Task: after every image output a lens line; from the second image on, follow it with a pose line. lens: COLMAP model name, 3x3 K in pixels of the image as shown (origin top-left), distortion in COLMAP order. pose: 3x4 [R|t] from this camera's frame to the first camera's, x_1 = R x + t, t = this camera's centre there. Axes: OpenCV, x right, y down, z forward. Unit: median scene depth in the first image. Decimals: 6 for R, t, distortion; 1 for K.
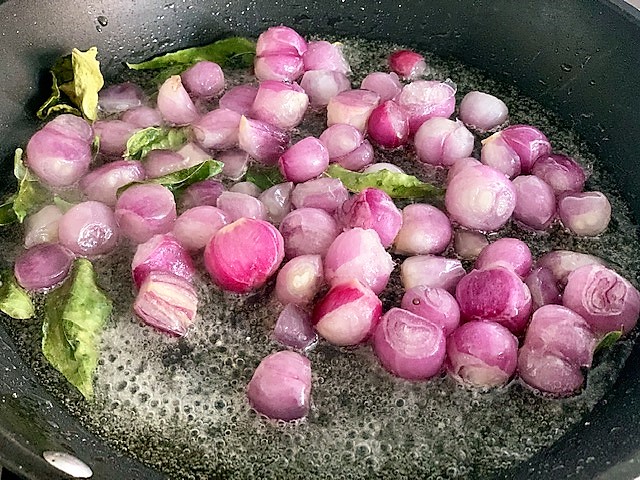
lens RADIAL K [[958.7, 0, 320.0], [0, 958.7, 240.0], [0, 0, 1]] dist [0.008962, -0.523889]
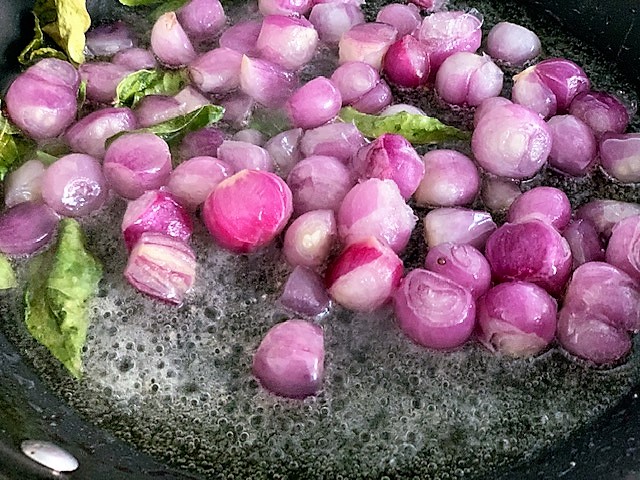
lens RADIAL K [[958.7, 0, 320.0], [0, 958.7, 240.0], [0, 0, 1]] dist [0.008962, -0.523889]
pose [[0.999597, -0.017989, -0.021978, 0.007315], [0.019245, 0.998112, 0.058335, -0.008349], [0.020888, -0.058734, 0.998055, 0.104438]]
